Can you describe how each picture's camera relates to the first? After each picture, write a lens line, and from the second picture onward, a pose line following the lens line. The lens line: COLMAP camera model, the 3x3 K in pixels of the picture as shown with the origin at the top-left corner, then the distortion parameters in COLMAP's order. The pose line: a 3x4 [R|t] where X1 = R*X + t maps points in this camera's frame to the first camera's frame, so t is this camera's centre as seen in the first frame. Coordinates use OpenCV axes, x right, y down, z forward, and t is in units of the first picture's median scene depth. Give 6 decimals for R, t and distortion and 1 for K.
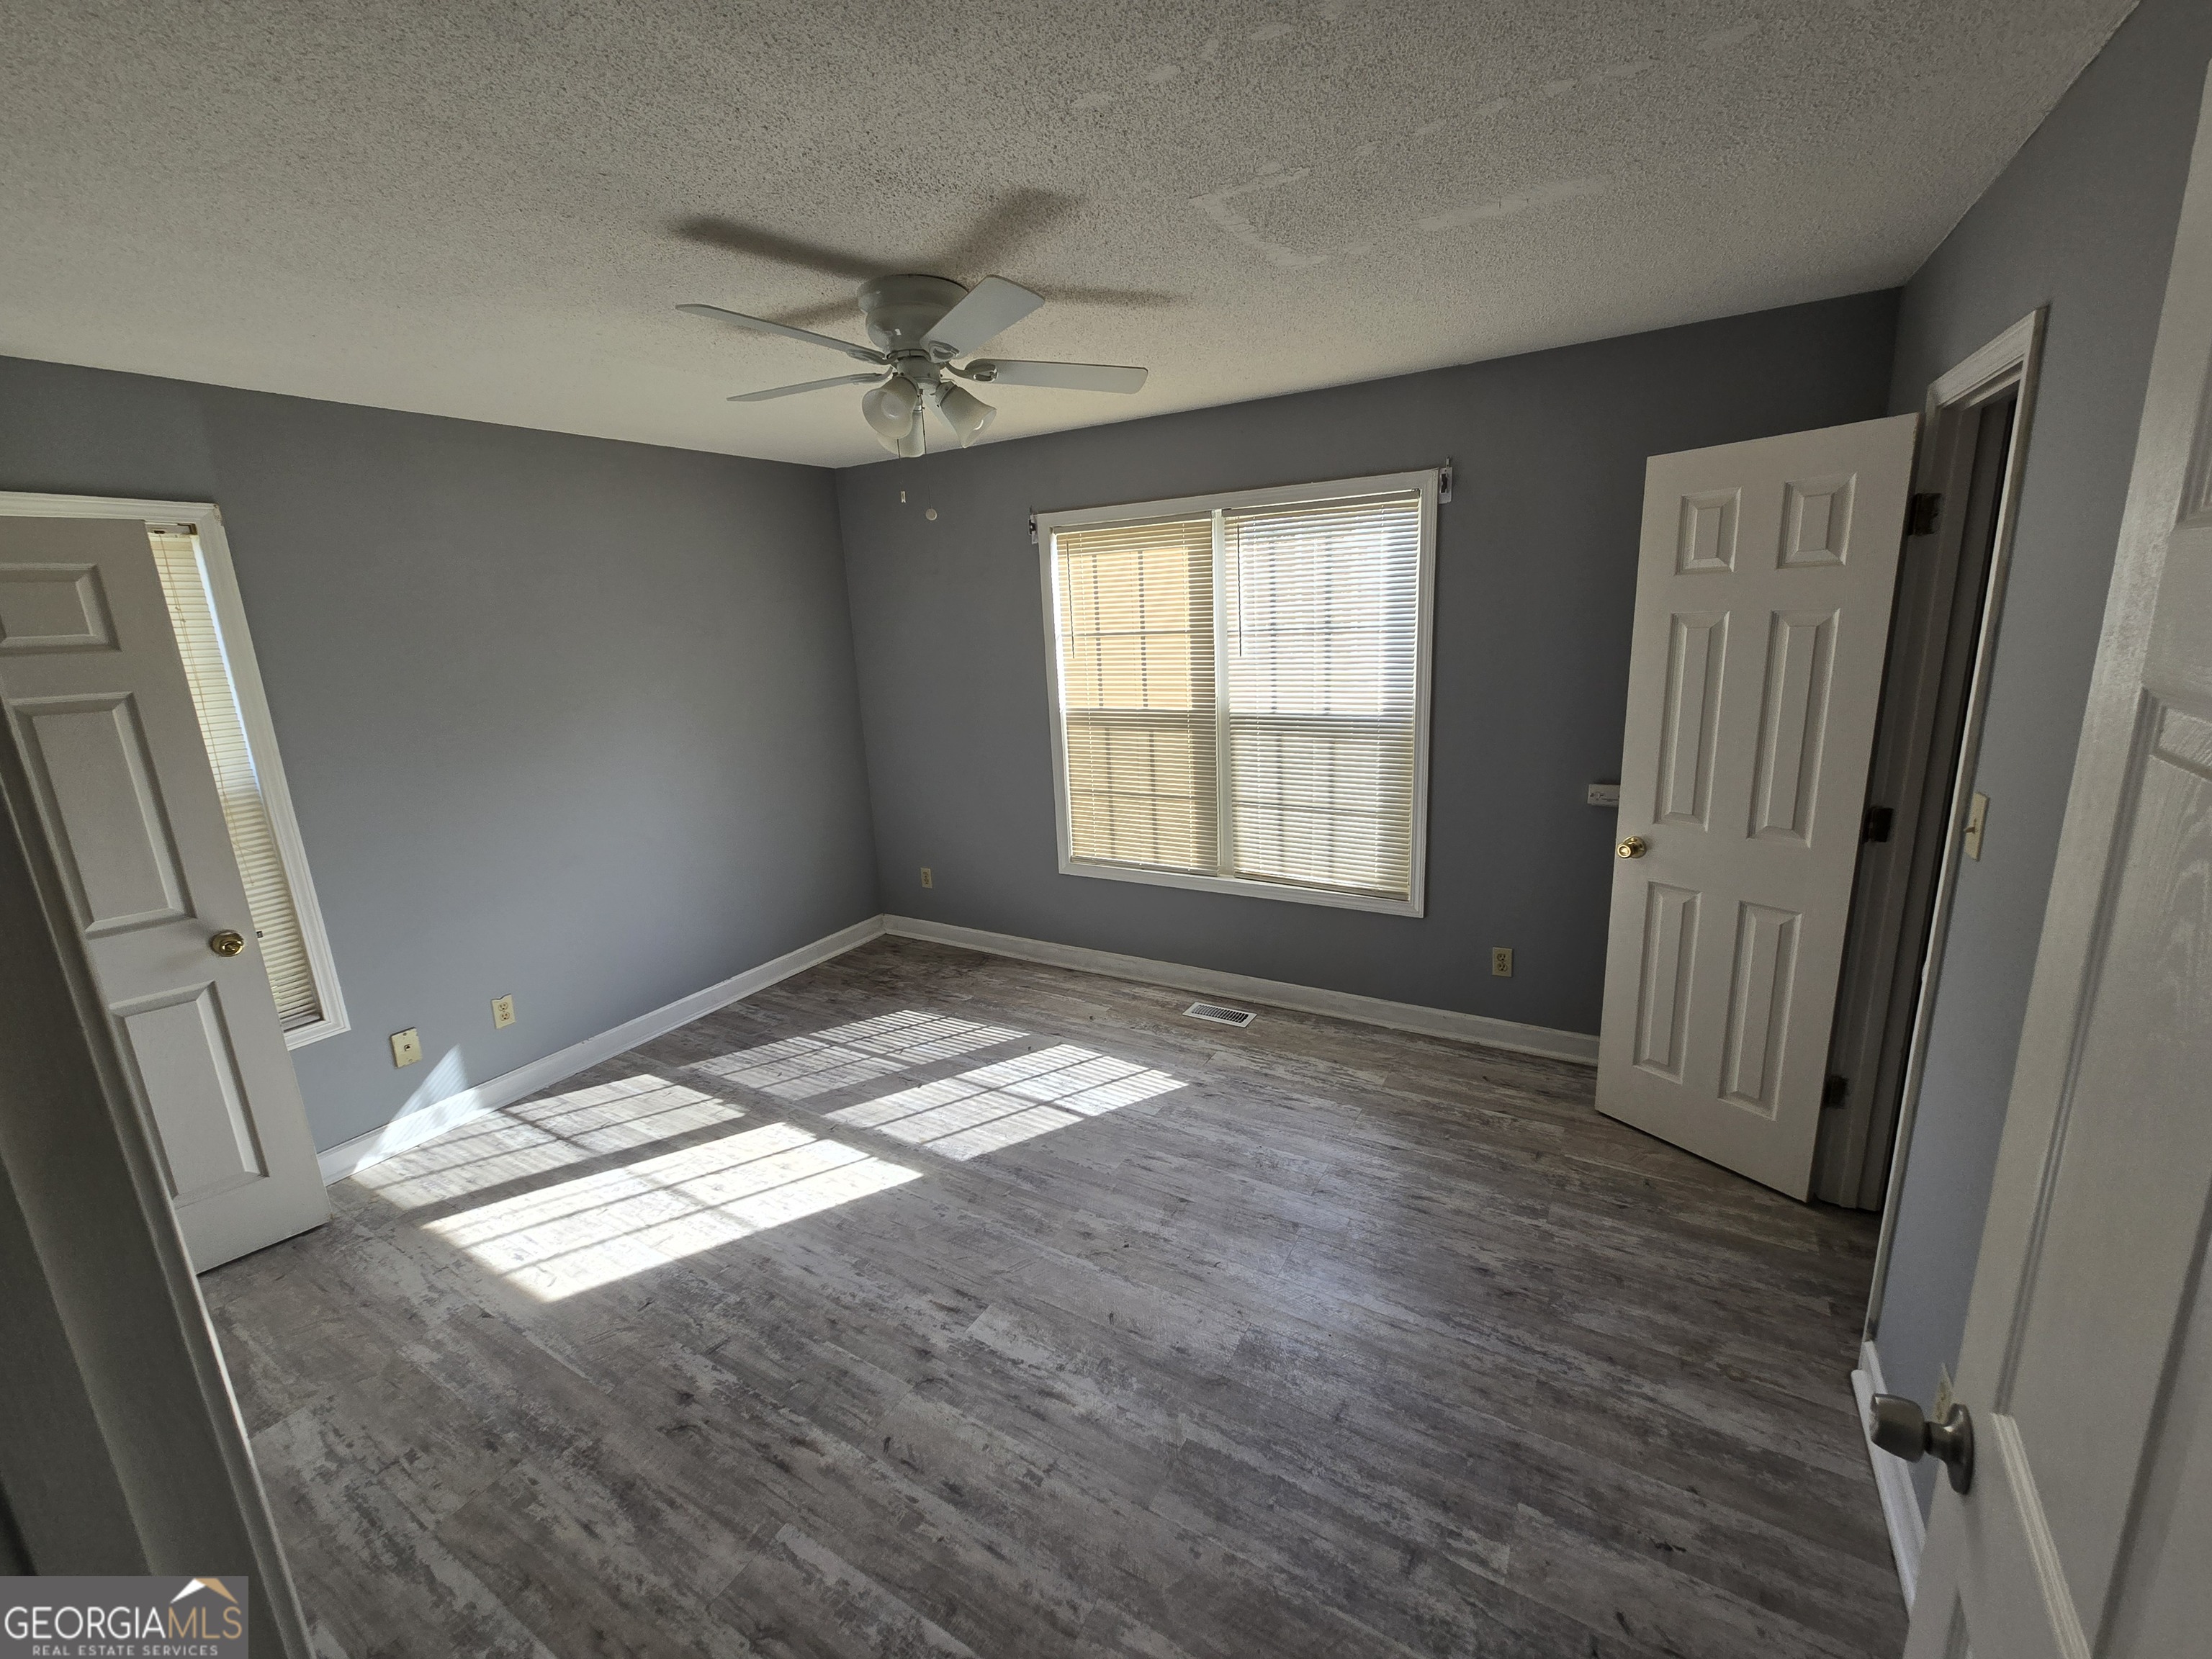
lens RADIAL K [[914.9, 0, 1109.4], [0, 914.9, 833.9], [0, 0, 1]] dist [0.000251, -0.000019]
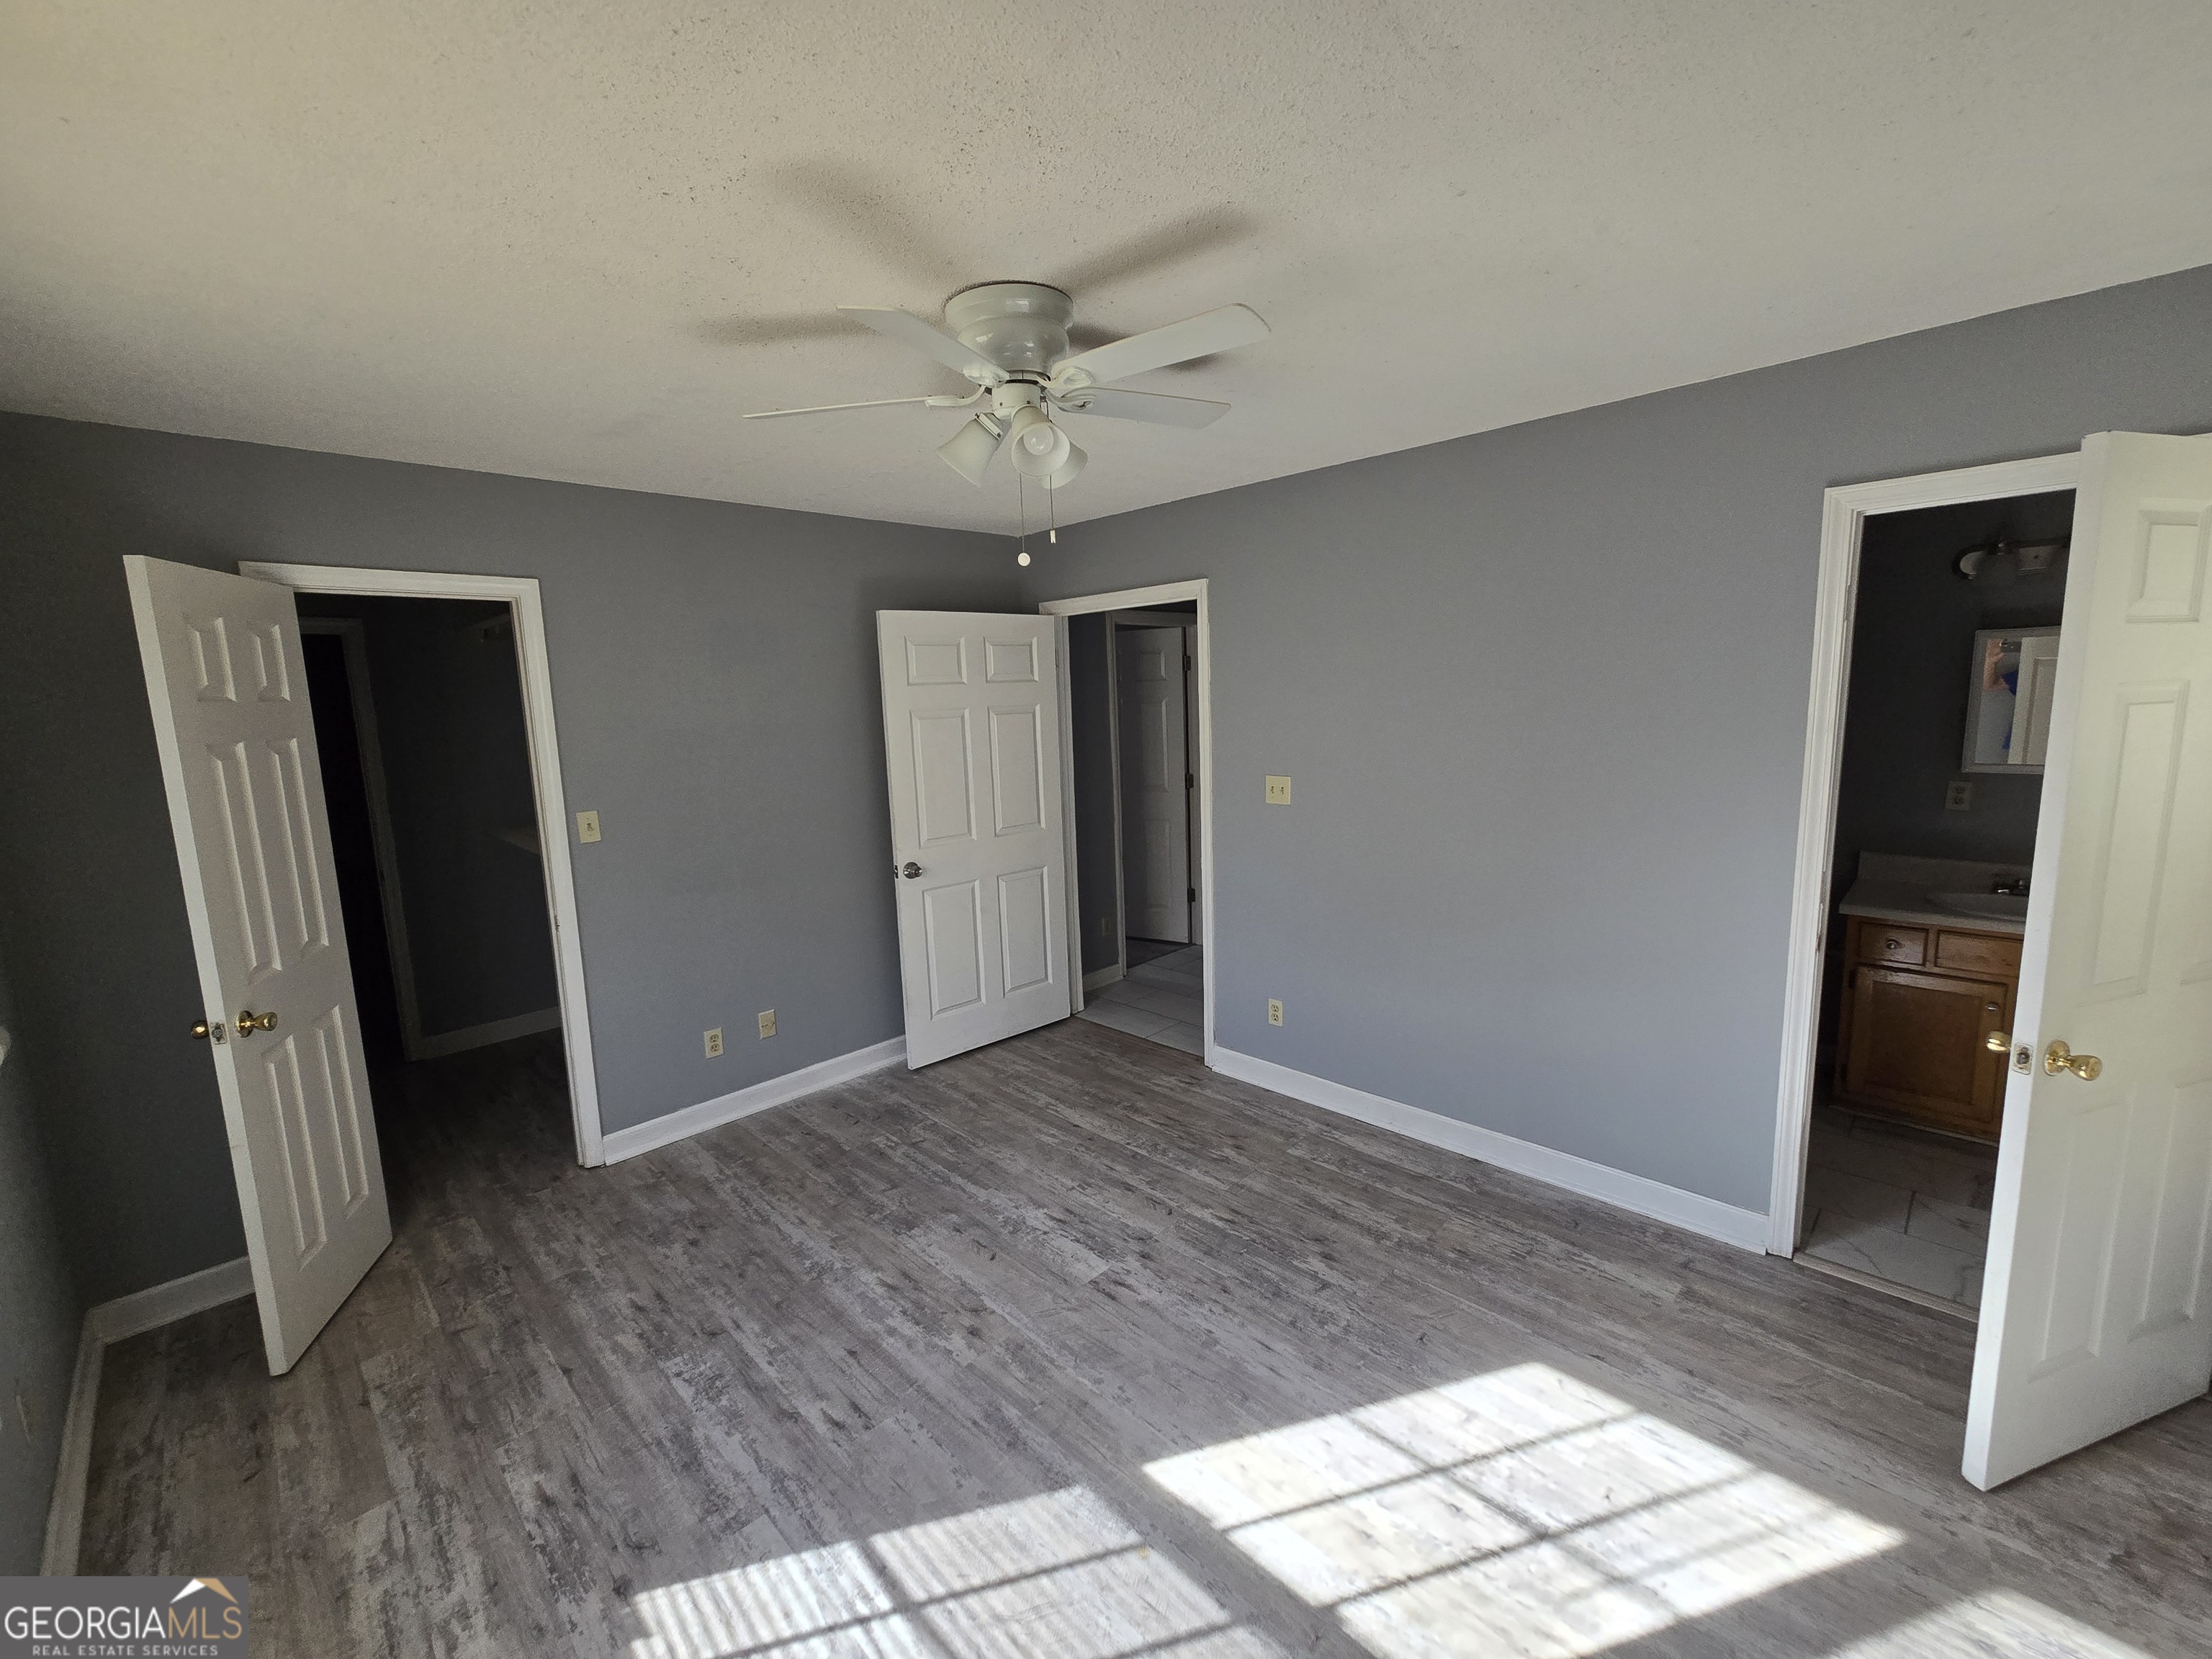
lens RADIAL K [[914.9, 0, 1102.4], [0, 914.9, 820.8], [0, 0, 1]] dist [0.000251, -0.000019]
pose [[-0.965224, 0.046755, 0.257210, -0.466307], [0.138050, 0.926669, 0.349609, -0.401784], [-0.222003, 0.372959, -0.900898, 1.805243]]
